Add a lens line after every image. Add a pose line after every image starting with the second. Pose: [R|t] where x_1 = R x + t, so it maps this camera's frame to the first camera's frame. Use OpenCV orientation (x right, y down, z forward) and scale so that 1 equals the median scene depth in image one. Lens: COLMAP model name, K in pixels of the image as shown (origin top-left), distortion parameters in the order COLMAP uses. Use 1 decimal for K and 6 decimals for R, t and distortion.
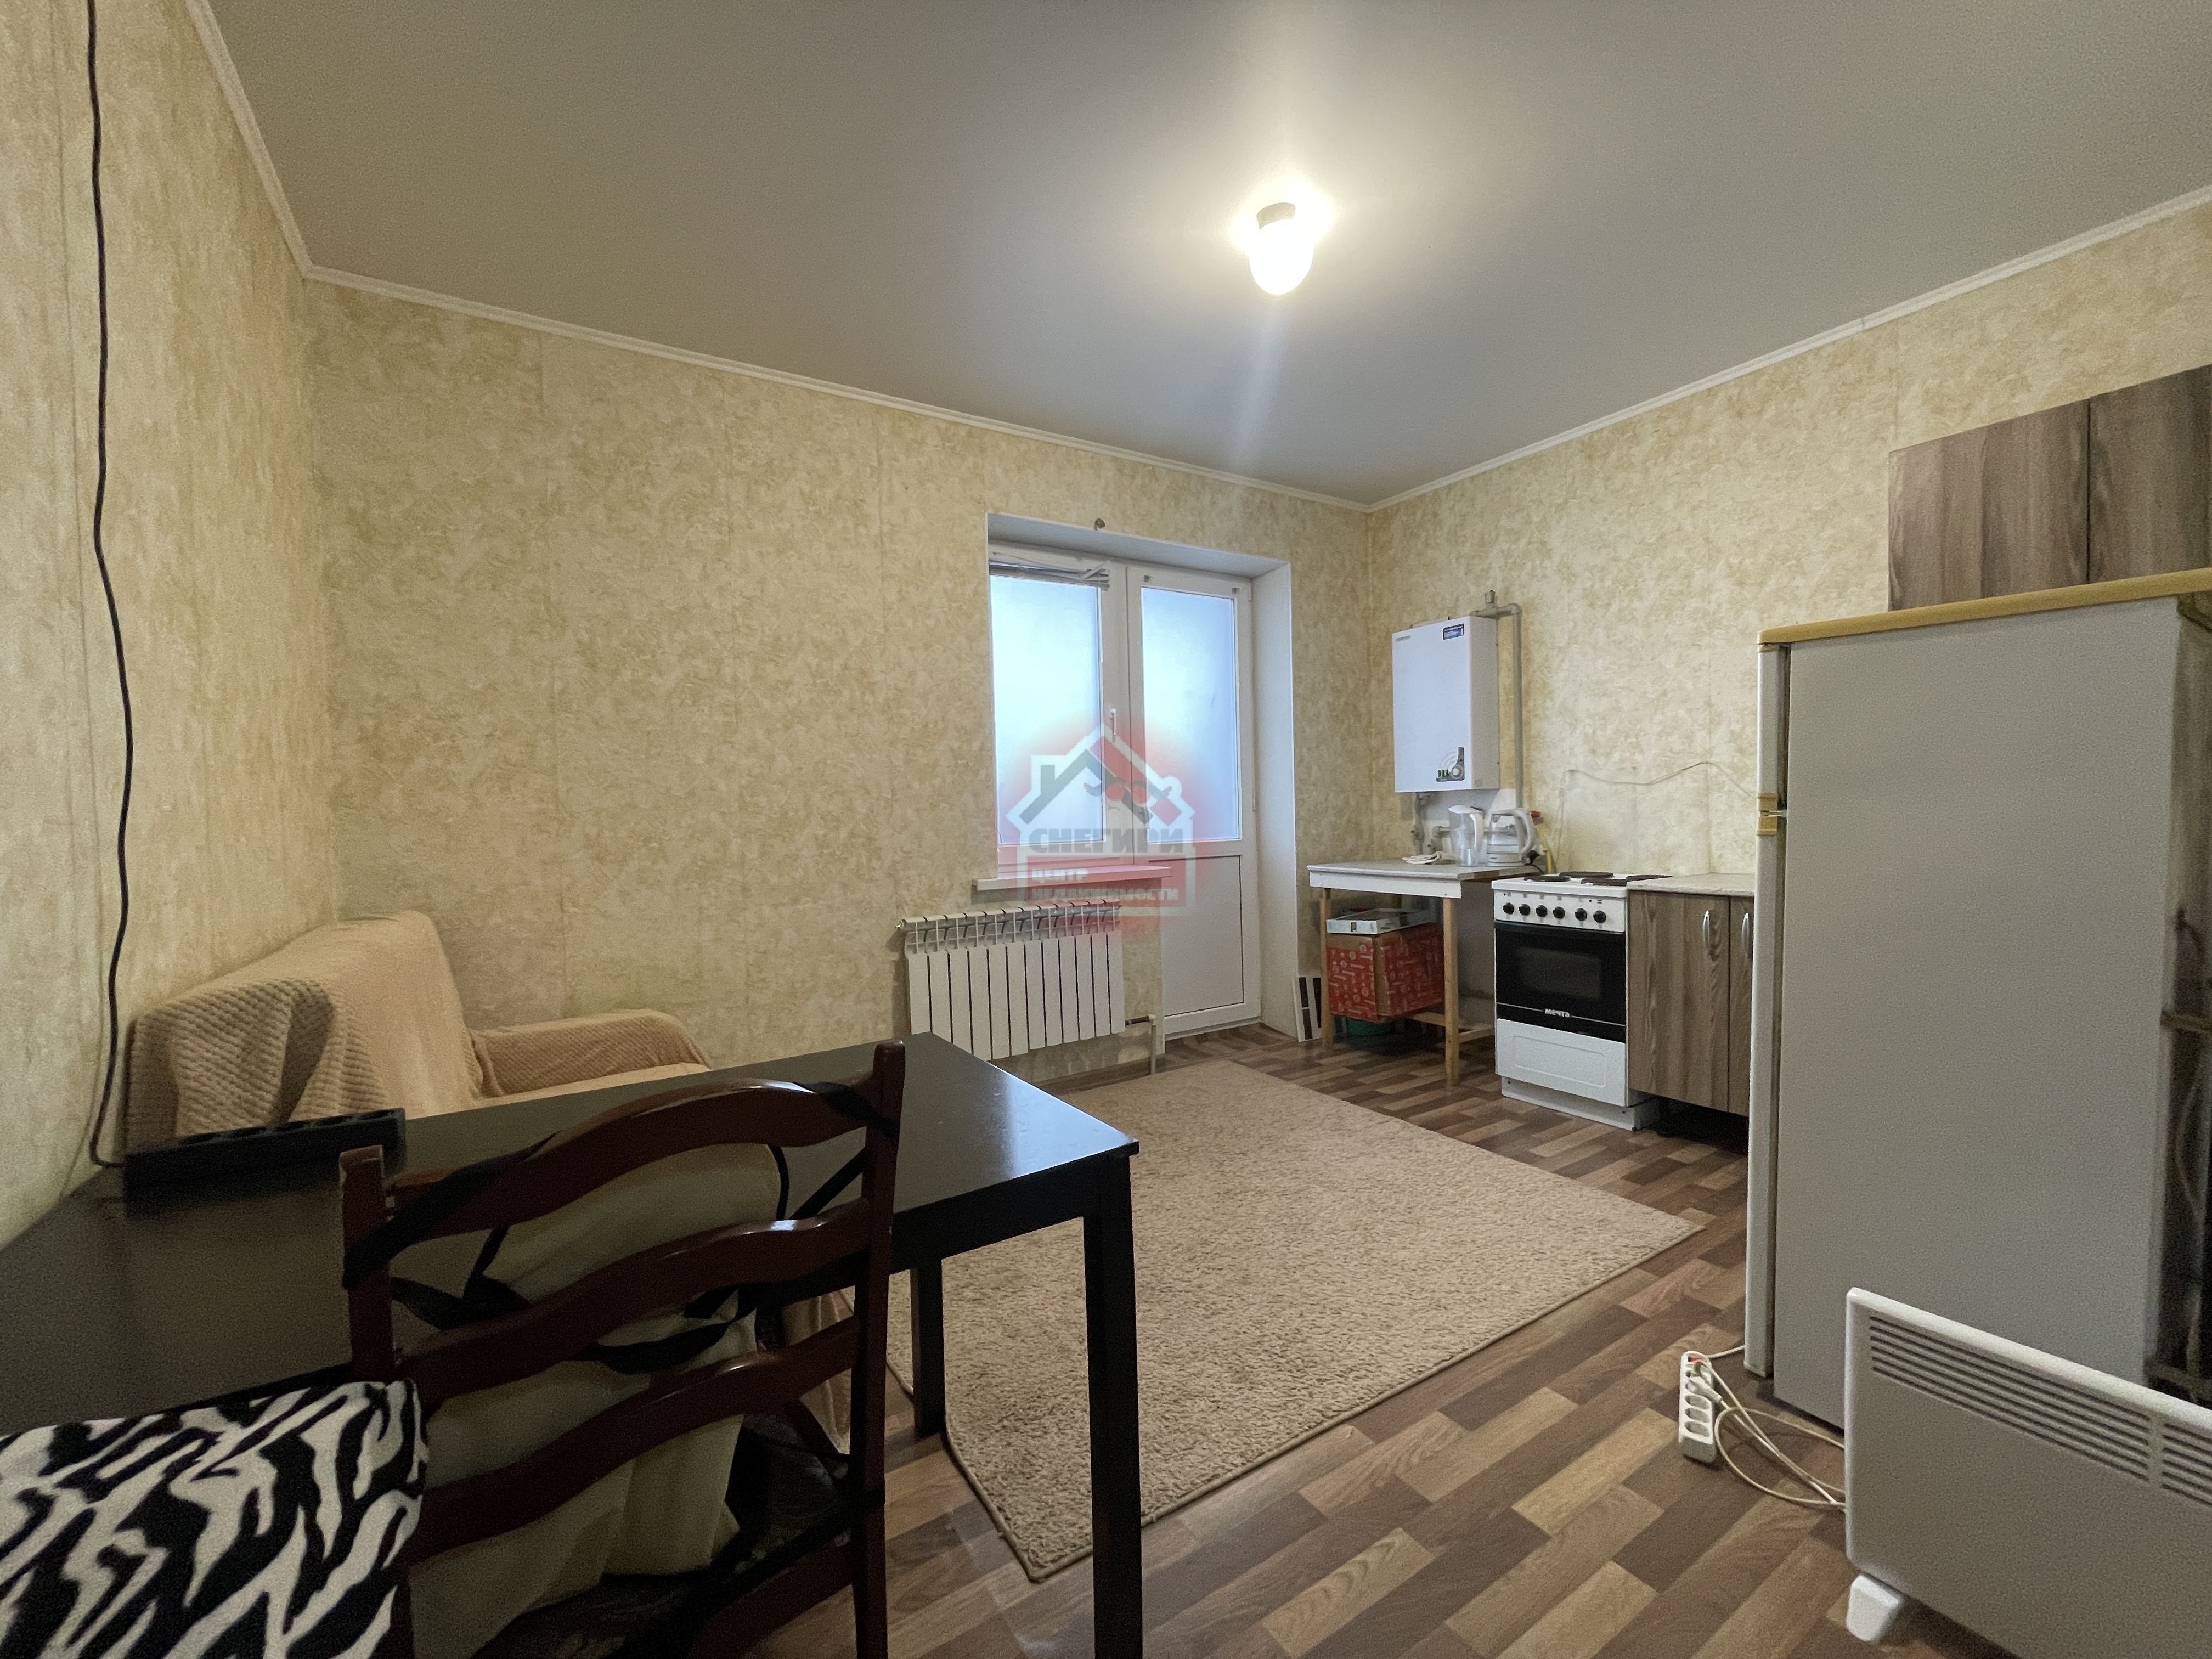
lens RADIAL K [[890.4, 0, 1097.9], [0, 890.4, 837.0], [0, 0, 1]] dist [-0.002548, 0.000637]
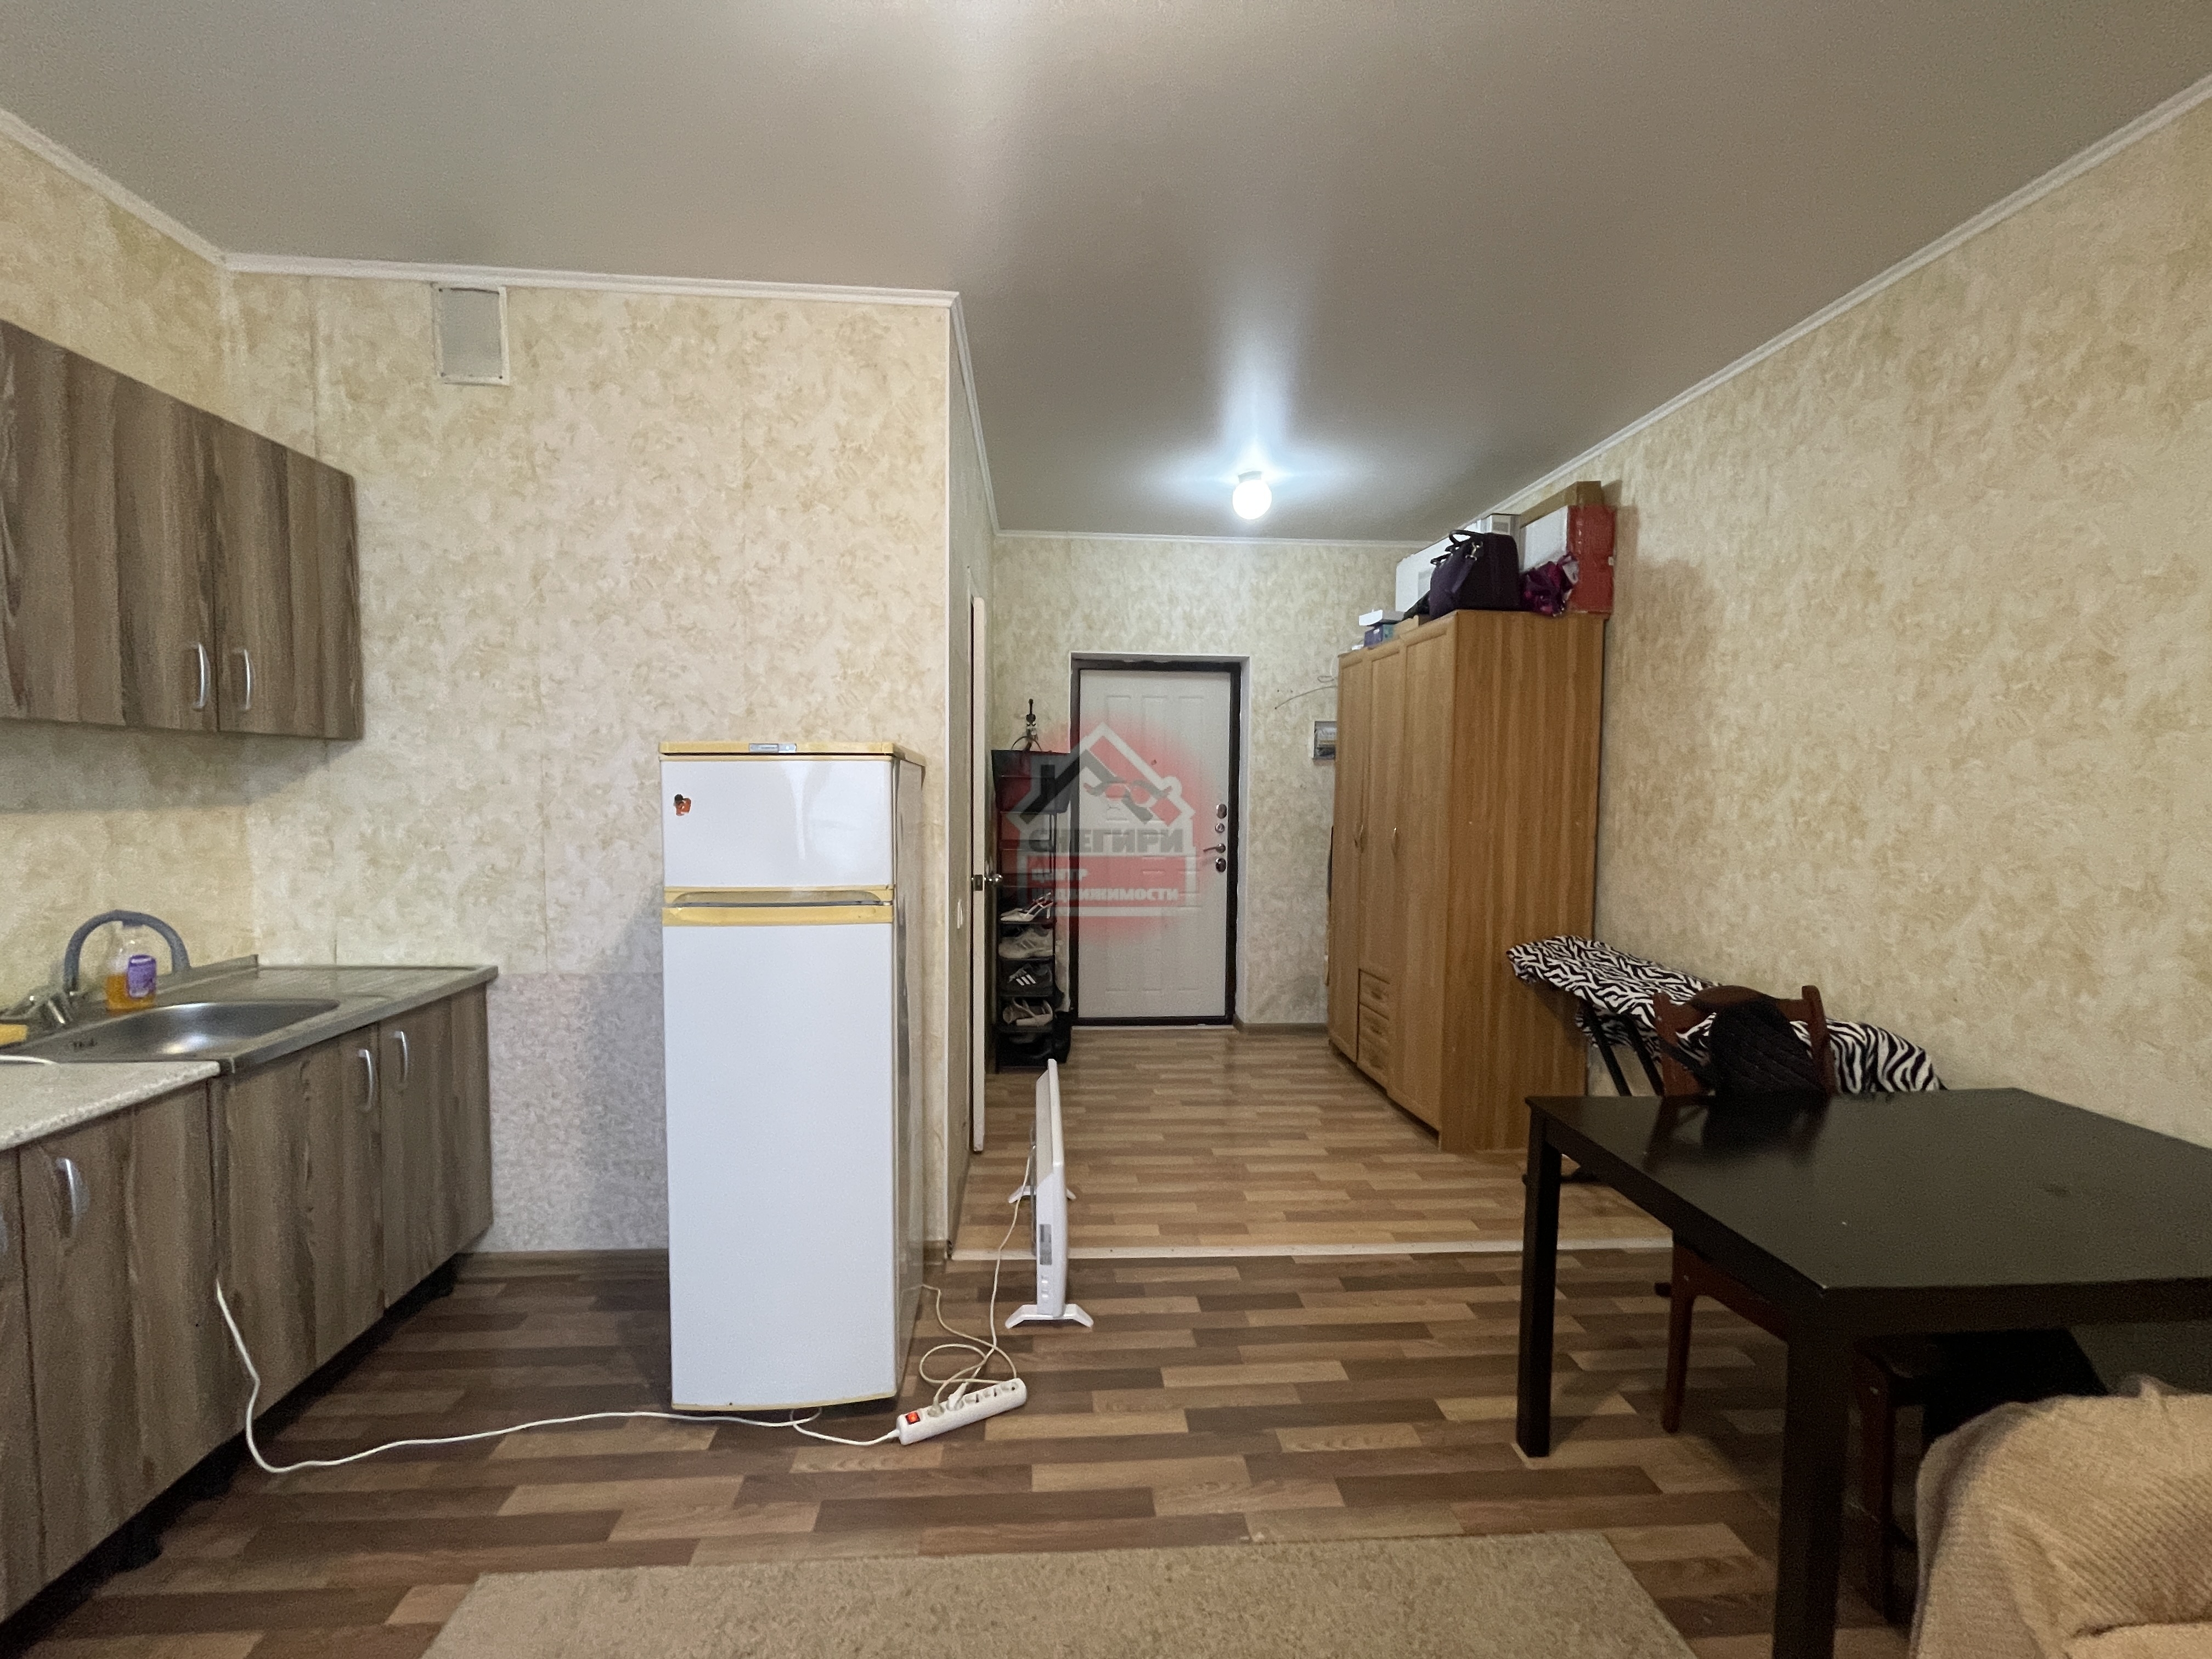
lens RADIAL K [[890.4, 0, 1098.6], [0, 890.4, 837.8], [0, 0, 1]] dist [-0.002548, 0.000637]
pose [[-0.881857, -0.012207, 0.471359, -0.009659], [0.027216, 0.996680, 0.076729, -0.095793], [-0.470731, 0.080492, -0.878597, 0.945704]]
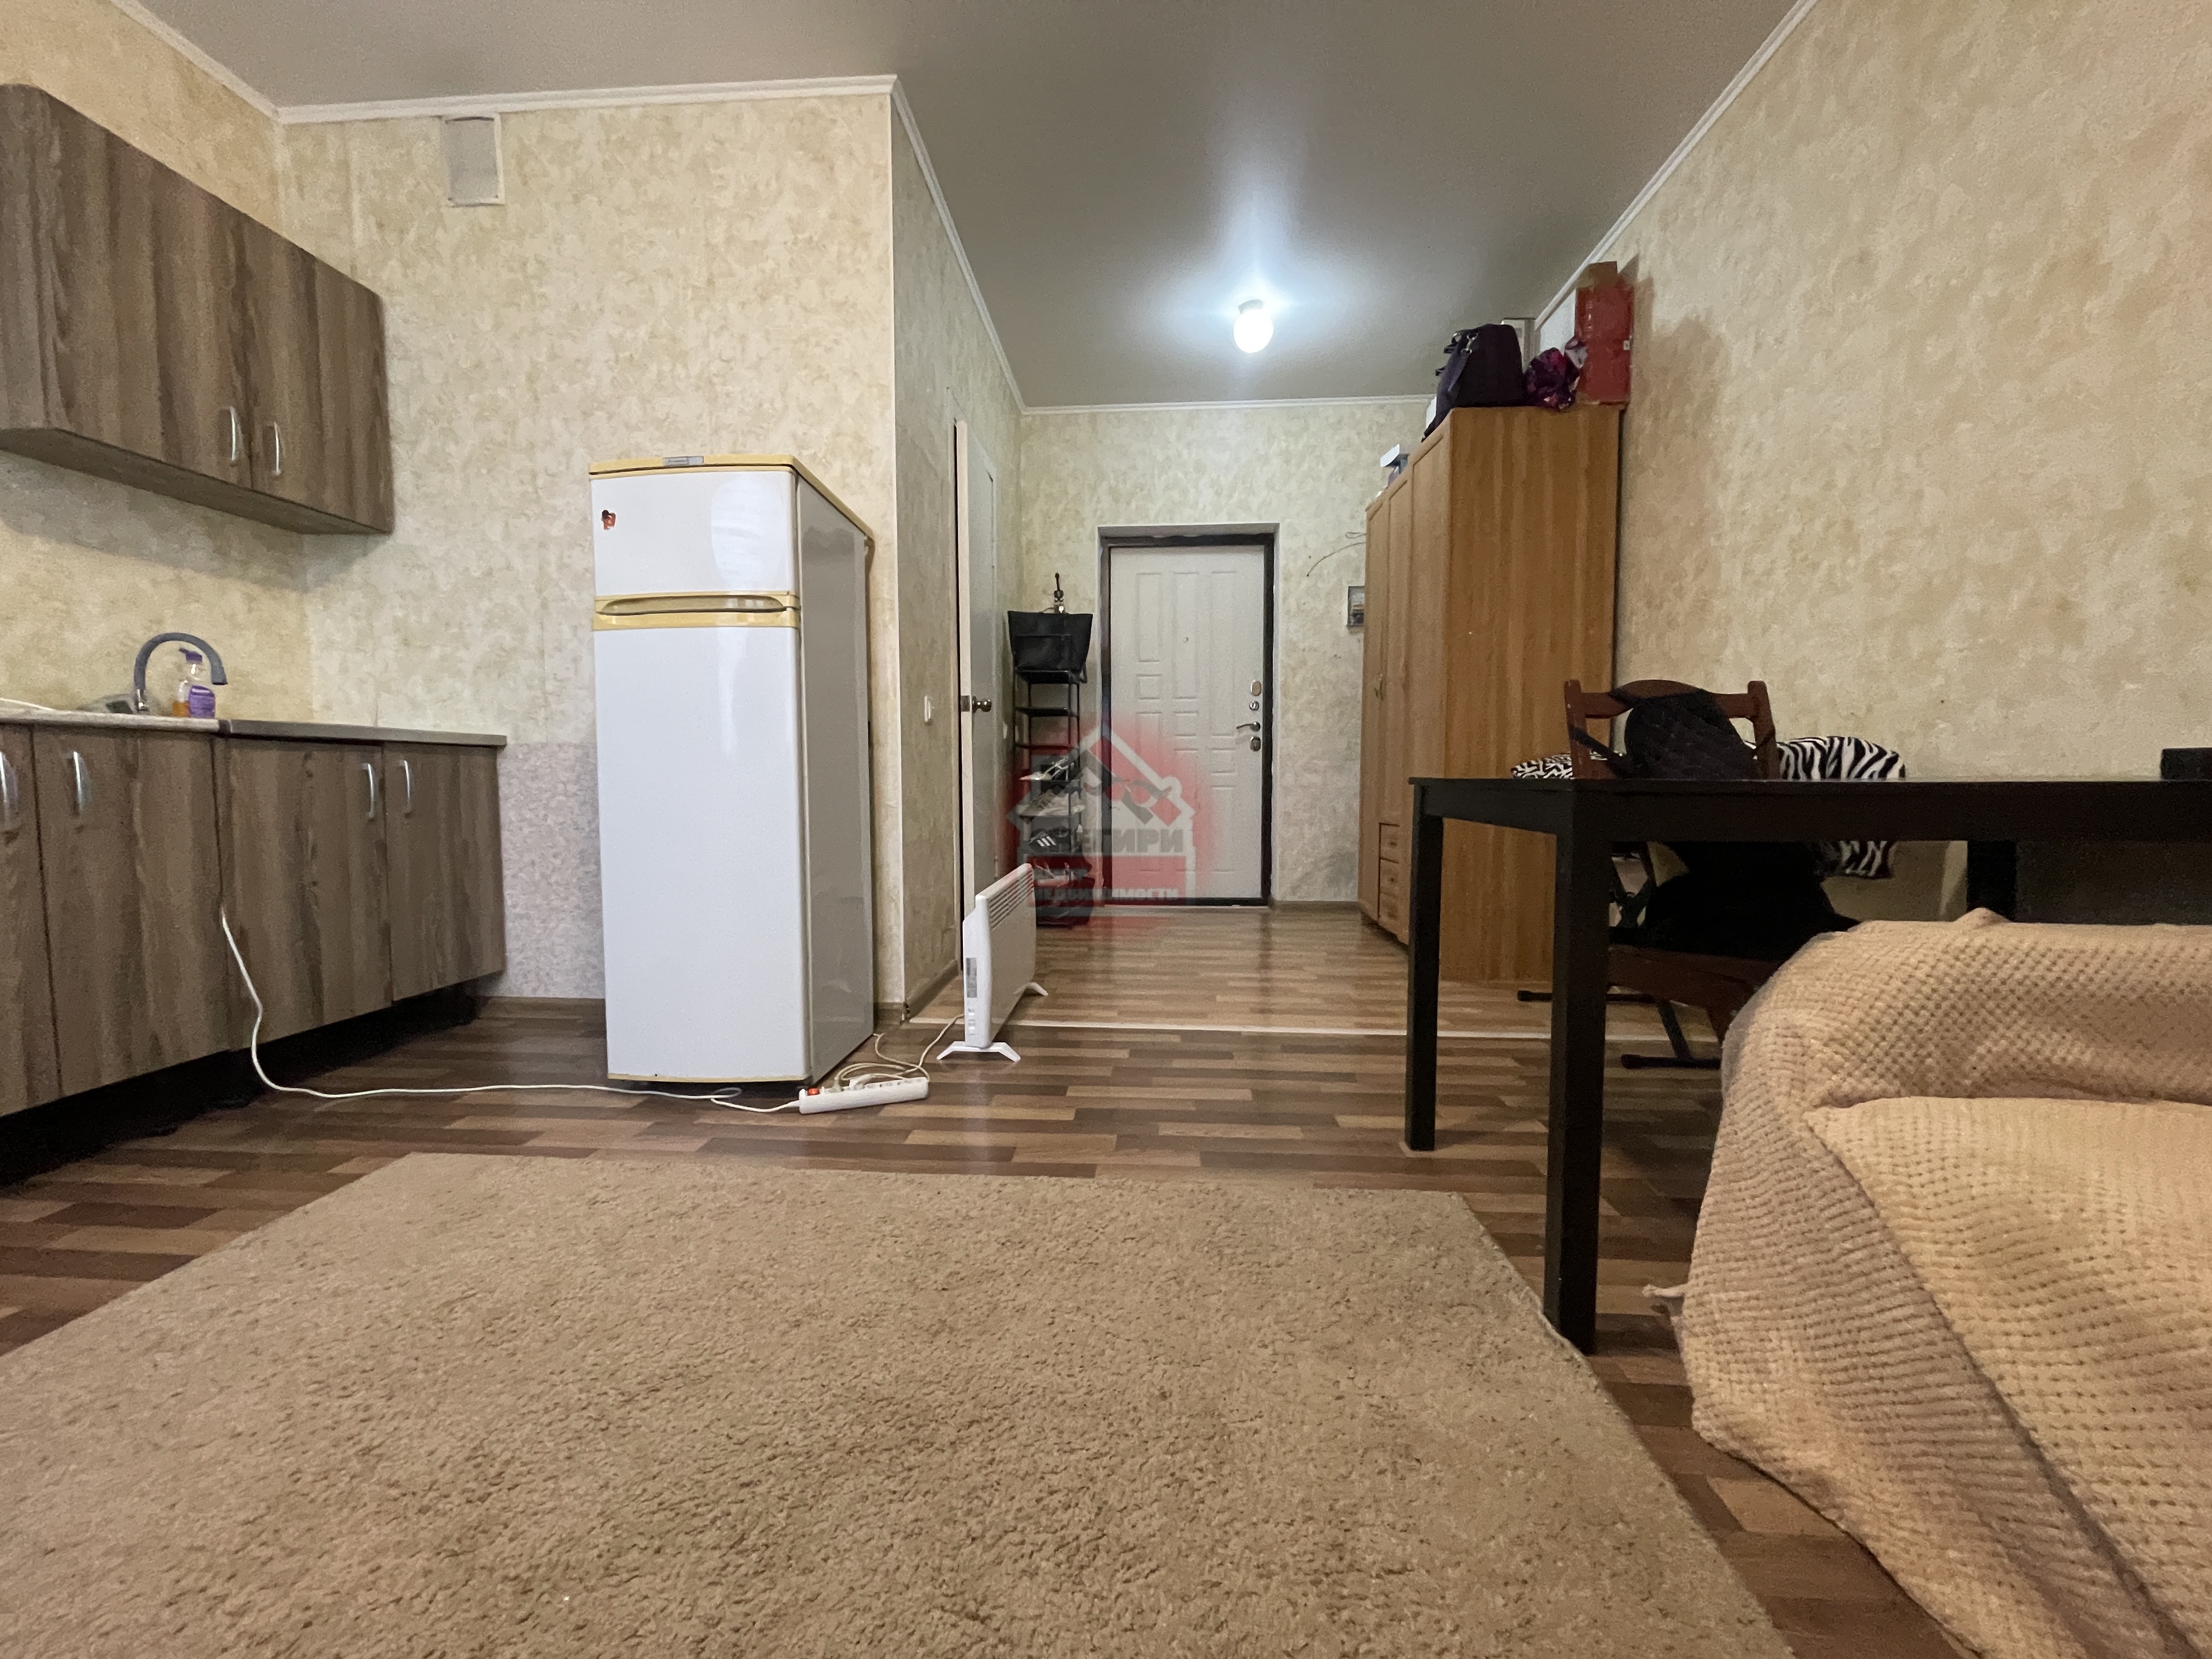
lens RADIAL K [[890.4, 0, 1098.3], [0, 890.4, 836.6], [0, 0, 1]] dist [-0.002548, 0.000637]
pose [[-0.807251, -0.013207, 0.590061, -0.151254], [0.041230, 0.996045, 0.078701, 0.102176], [-0.588767, 0.087860, -0.803514, 0.888019]]
